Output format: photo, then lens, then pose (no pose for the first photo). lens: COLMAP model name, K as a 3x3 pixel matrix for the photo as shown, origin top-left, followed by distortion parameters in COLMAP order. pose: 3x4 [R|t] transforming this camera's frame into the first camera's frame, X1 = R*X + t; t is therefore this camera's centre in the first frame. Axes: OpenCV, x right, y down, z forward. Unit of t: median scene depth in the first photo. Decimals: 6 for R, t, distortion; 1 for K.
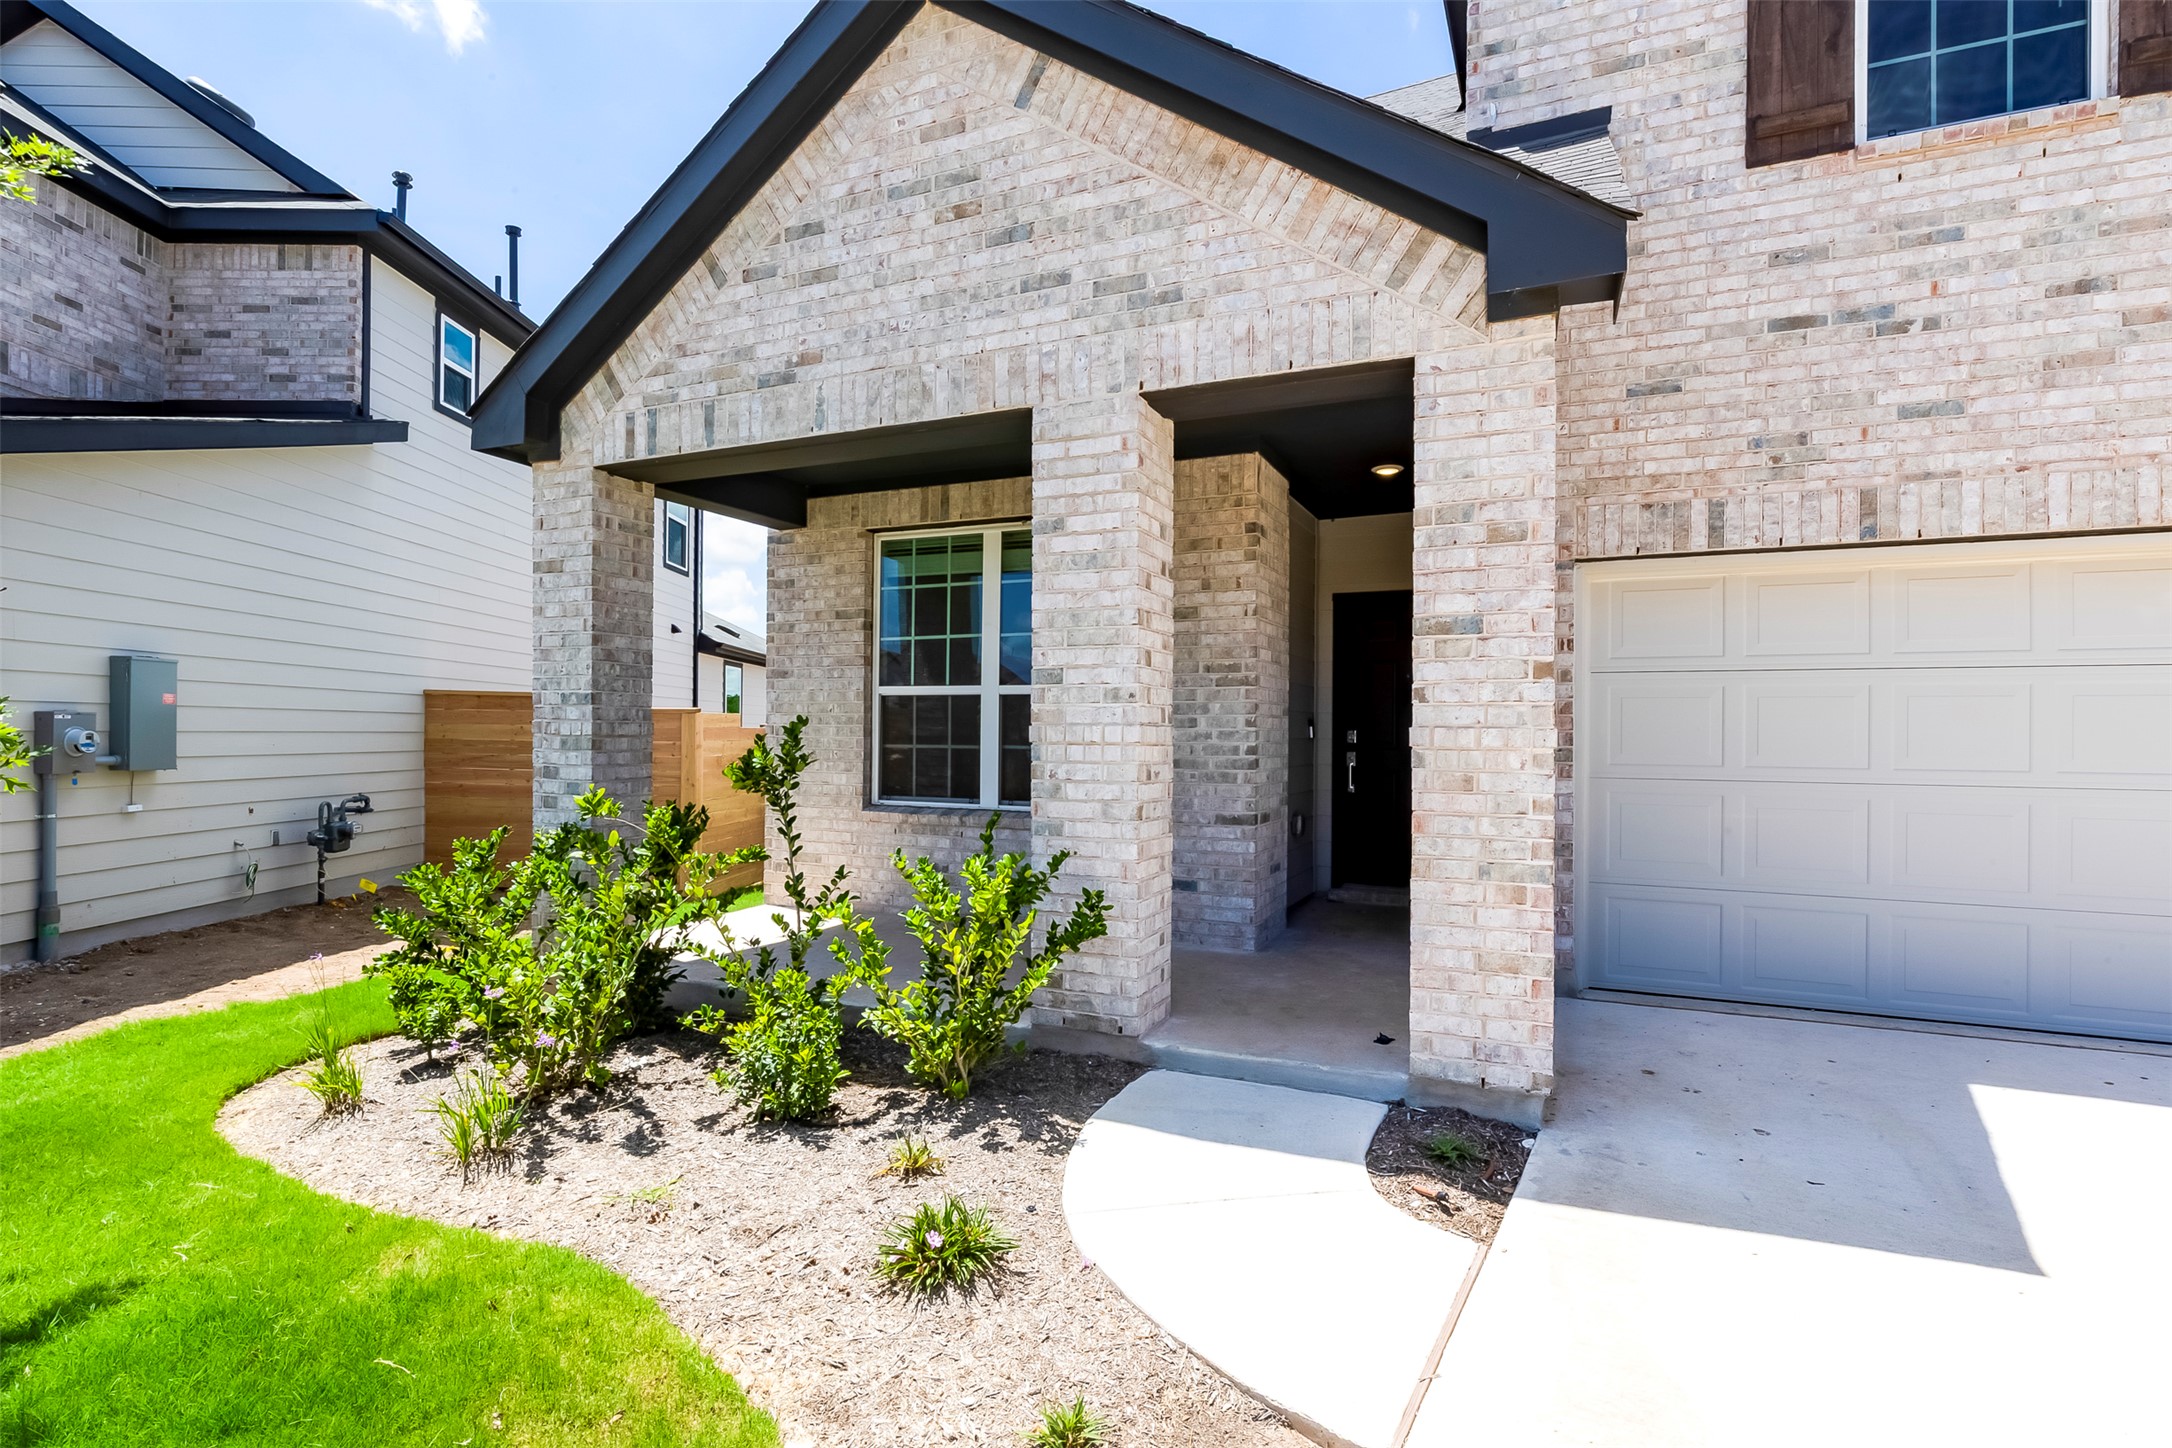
lens RADIAL K [[1070.3, 0, 1086.2], [0, 1070.3, 730.9], [0, 0, 1]] dist [-0.005149, -0.000361]
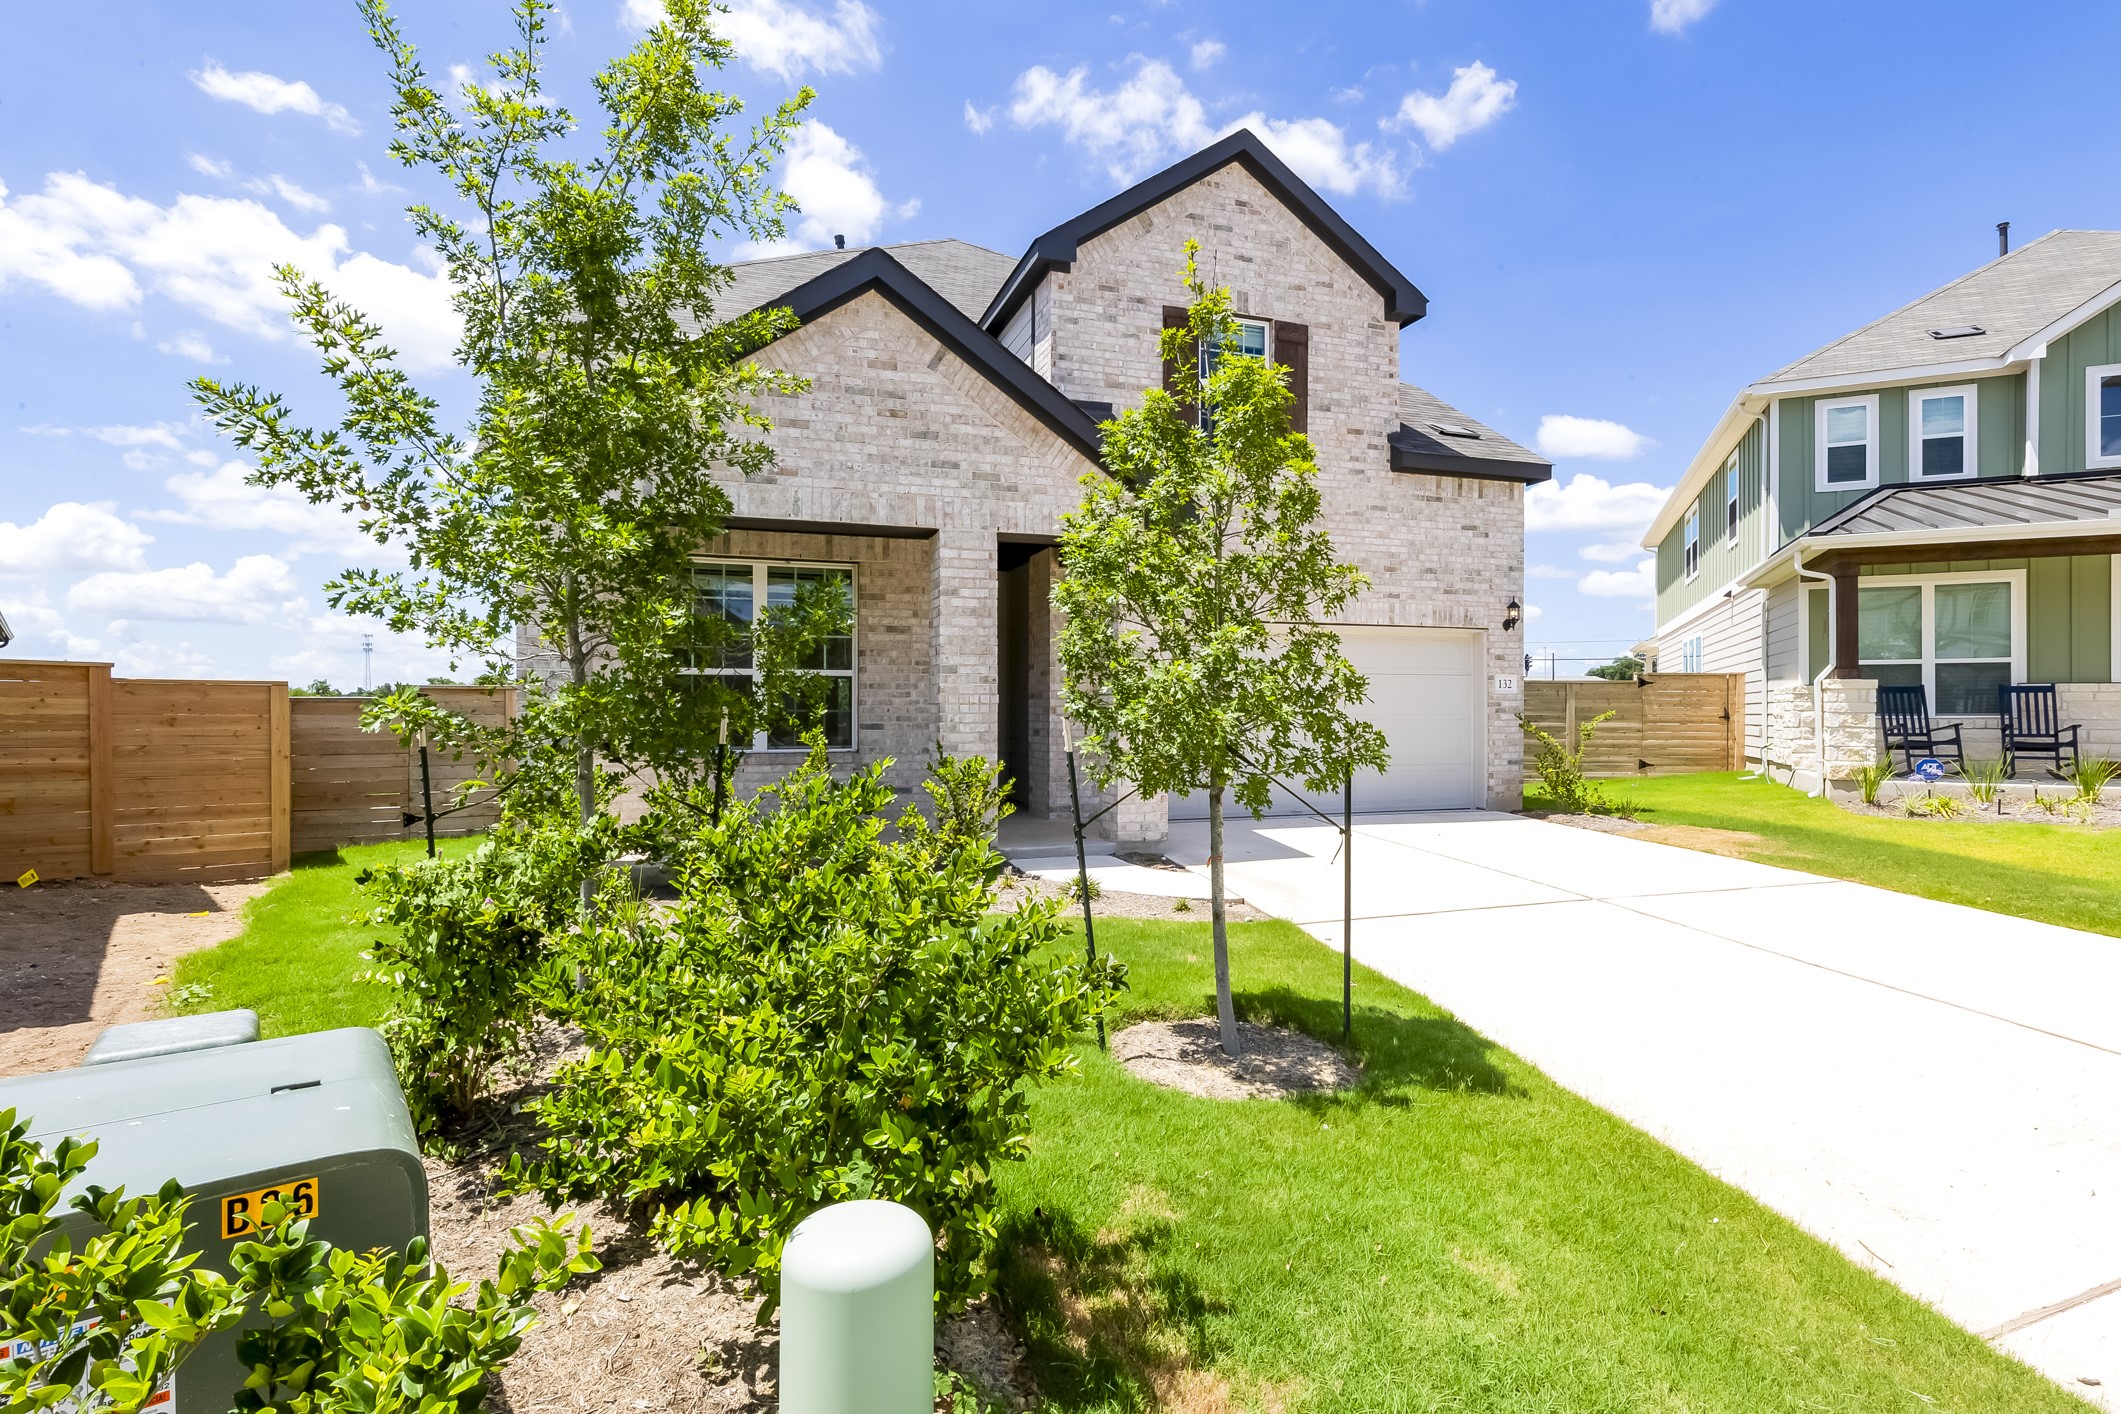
lens RADIAL K [[1045.1, 0, 1072.8], [0, 1045.1, 715.3], [0, 0, 1]] dist [-0.005149, -0.000361]
pose [[0.720806, -0.010654, 0.693055, -1.116742], [0.005462, 0.999938, 0.009691, 0.014101], [-0.693116, -0.003200, 0.720819, -0.490104]]
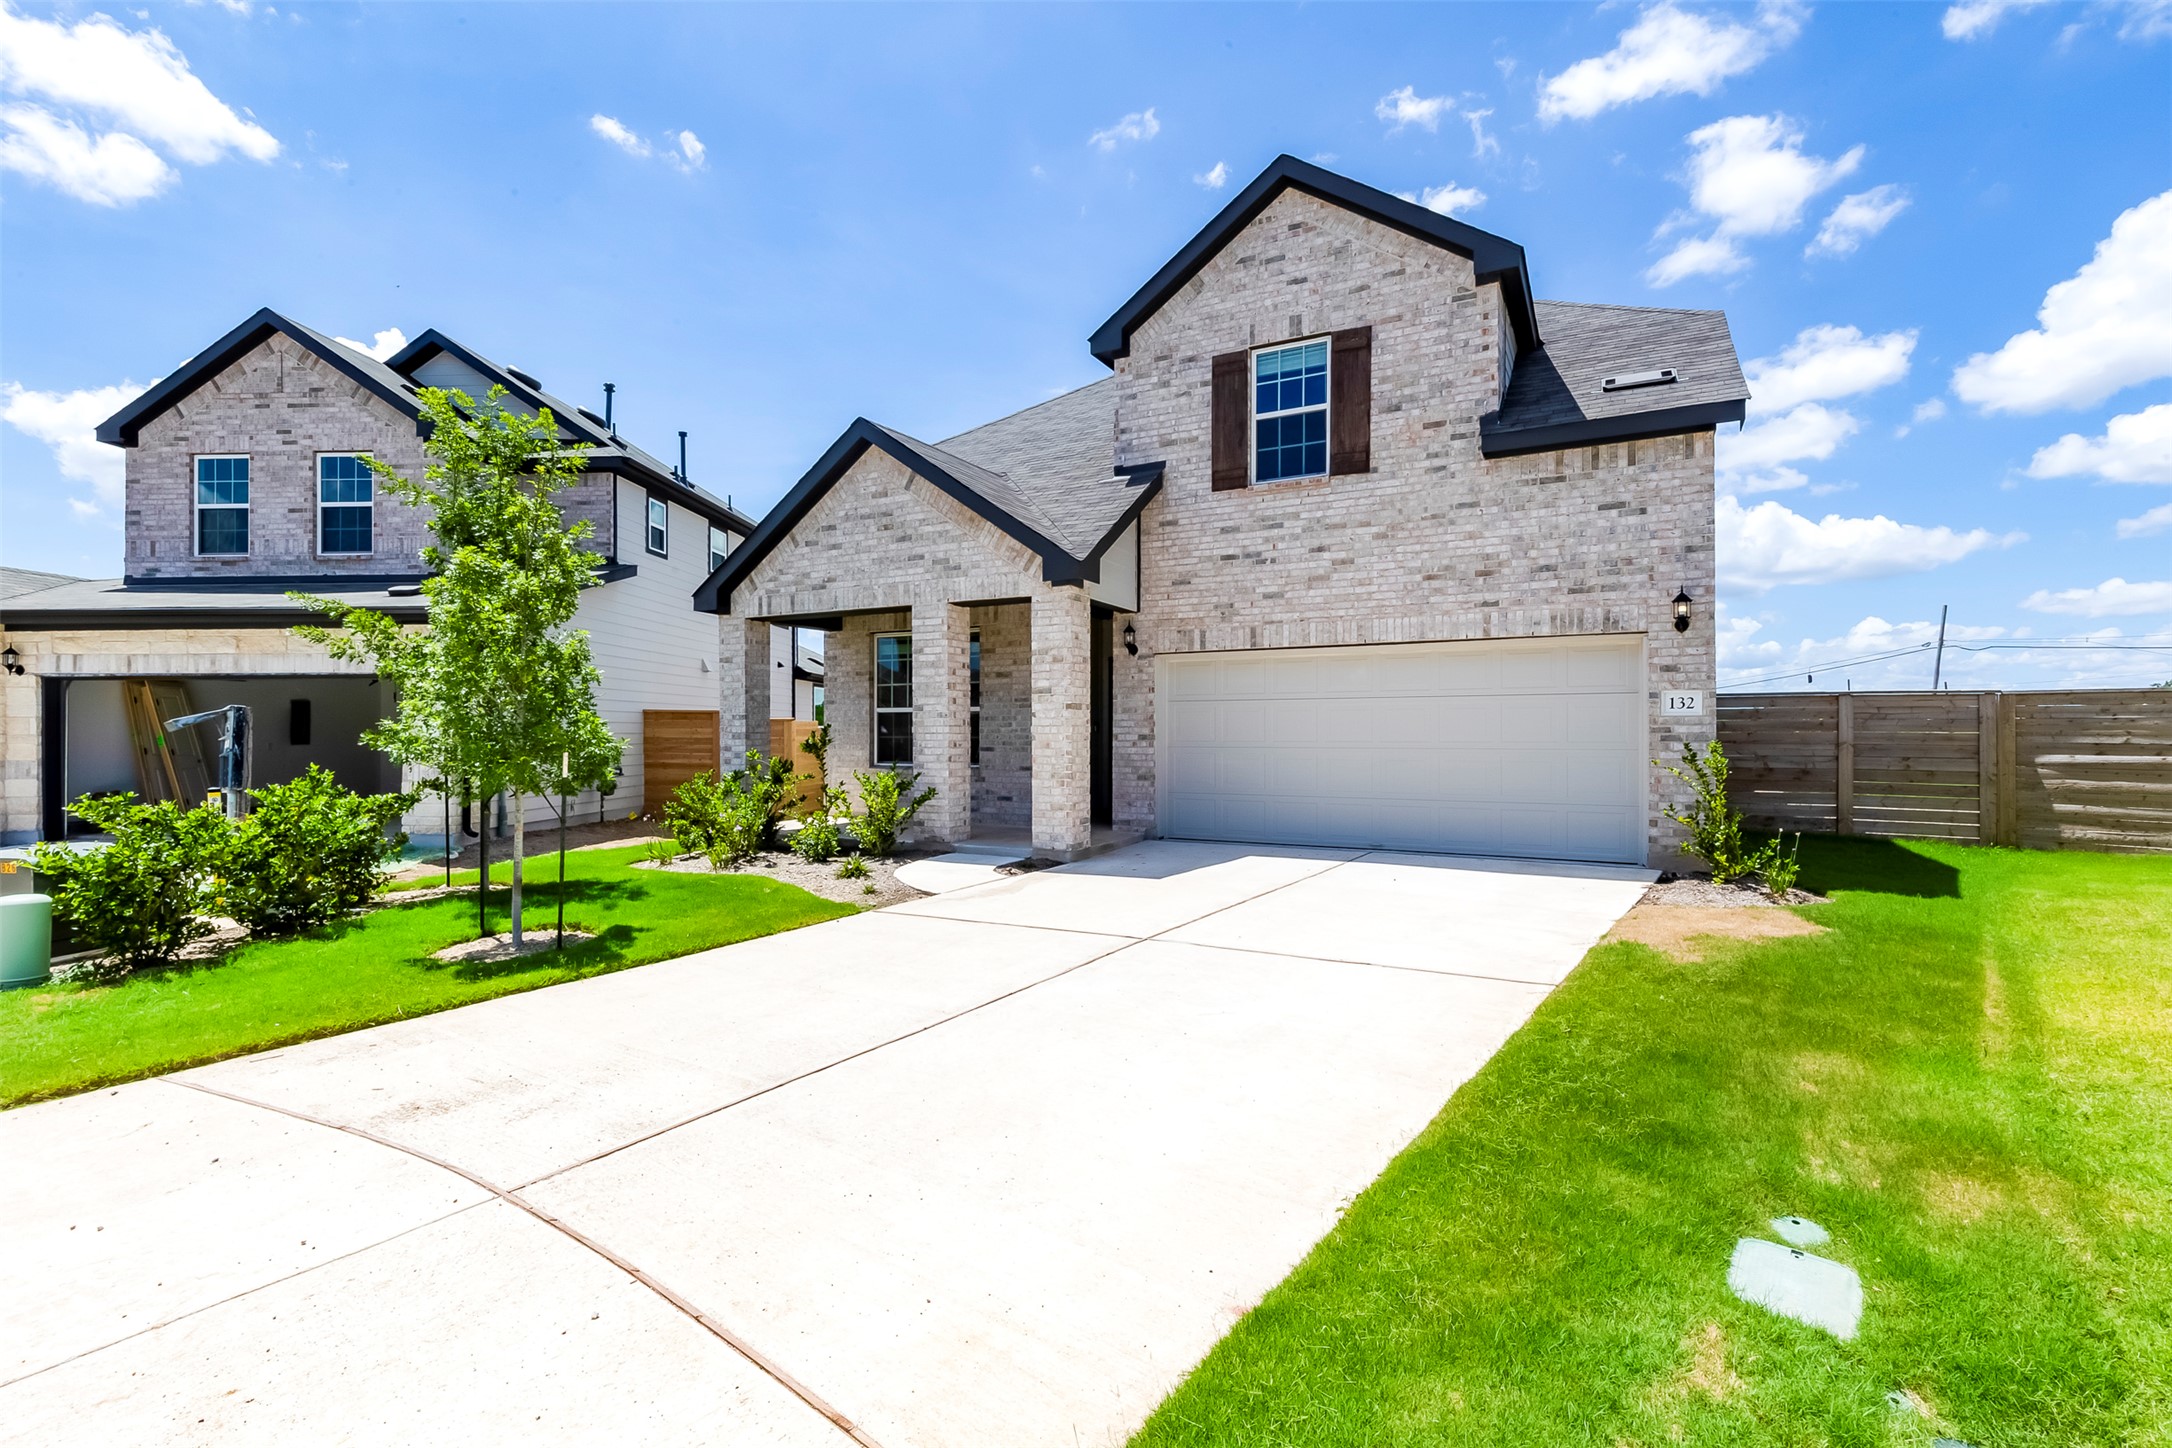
lens RADIAL K [[988.8, 0, 1084.2], [0, 988.8, 728.7], [0, 0, 1]] dist [0.007121, -0.000607]
pose [[0.997490, -0.009894, -0.070115, 0.509189], [0.009808, 0.999951, -0.001575, 0.007431], [0.070127, 0.000883, 0.997538, -1.315064]]
